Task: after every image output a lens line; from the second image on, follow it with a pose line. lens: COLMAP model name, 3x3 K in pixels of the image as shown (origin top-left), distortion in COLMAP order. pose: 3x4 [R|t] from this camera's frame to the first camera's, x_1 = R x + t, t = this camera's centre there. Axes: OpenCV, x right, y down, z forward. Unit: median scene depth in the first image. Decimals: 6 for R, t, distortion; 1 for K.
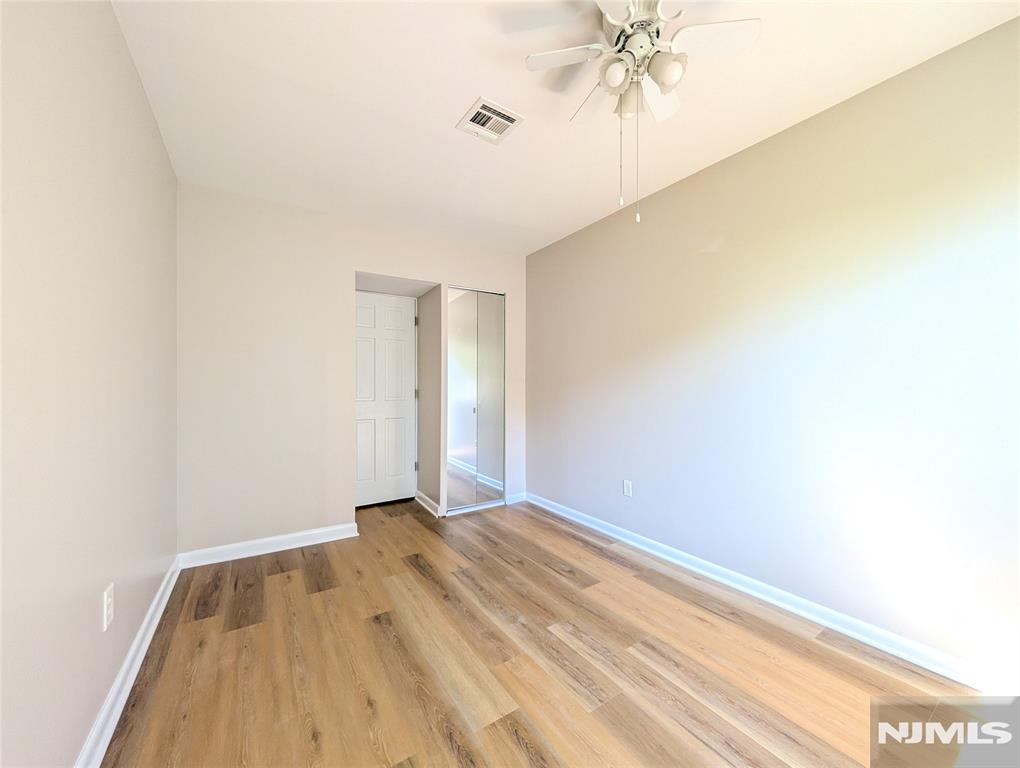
lens RADIAL K [[392.7, 0, 509.5], [0, 392.7, 387.9], [0, 0, 1]] dist [-0.000232, -0.000058]
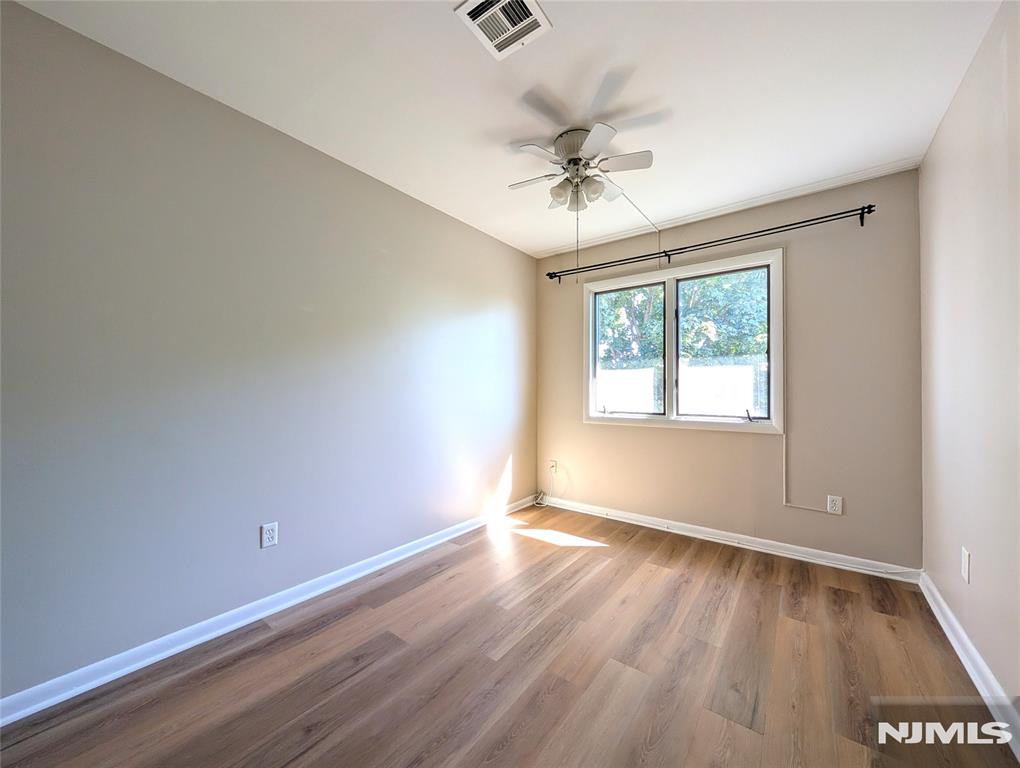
lens RADIAL K [[392.7, 0, 509.5], [0, 392.7, 387.9], [0, 0, 1]] dist [-0.000232, -0.000058]
pose [[-0.343270, 0.005189, 0.939223, -0.599352], [-0.000945, 0.999982, -0.005870, 0.001760], [-0.939236, -0.002902, -0.343259, 1.024540]]
